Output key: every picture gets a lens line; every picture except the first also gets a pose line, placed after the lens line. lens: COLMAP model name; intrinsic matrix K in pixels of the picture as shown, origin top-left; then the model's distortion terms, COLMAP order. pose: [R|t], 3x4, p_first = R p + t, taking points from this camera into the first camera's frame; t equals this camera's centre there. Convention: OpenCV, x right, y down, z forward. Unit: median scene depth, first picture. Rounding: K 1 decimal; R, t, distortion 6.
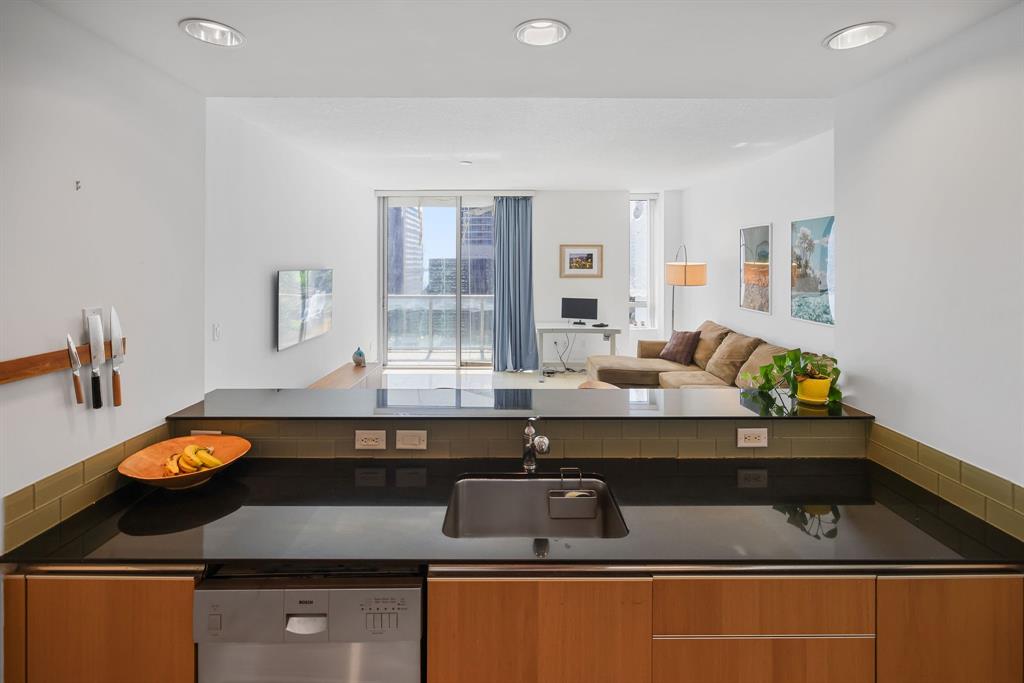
lens RADIAL K [[451.8, 0, 503.7], [0, 451.8, 260.7], [0, 0, 1]] dist [-0.001718, 0.001157]
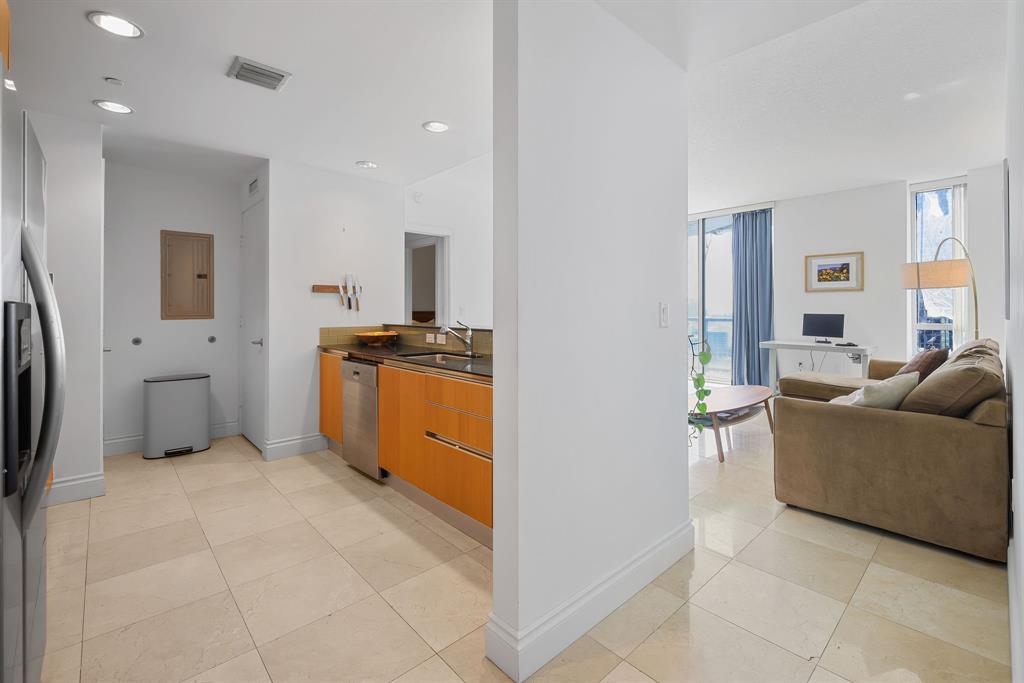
lens RADIAL K [[451.8, 0, 526.9], [0, 451.8, 300.0], [0, 0, 1]] dist [-0.001718, 0.001157]
pose [[0.688755, -0.016921, -0.724796, 0.415095], [0.004675, 0.999810, -0.018898, 0.071091], [0.724979, 0.009628, 0.688704, -0.030985]]
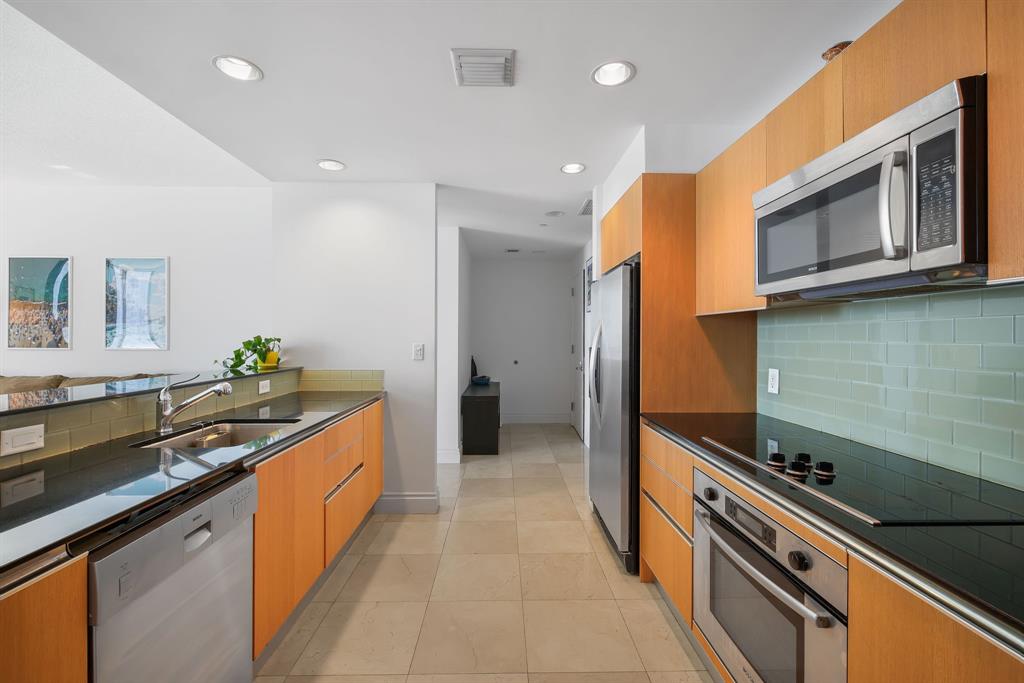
lens RADIAL K [[451.8, 0, 509.2], [0, 451.8, 343.4], [0, 0, 1]] dist [-0.001718, 0.001157]
pose [[-0.028985, -0.005102, 0.999567, -0.282869], [-0.011053, 0.999927, 0.004783, 0.062442], [-0.999519, -0.010910, -0.029039, 0.056538]]
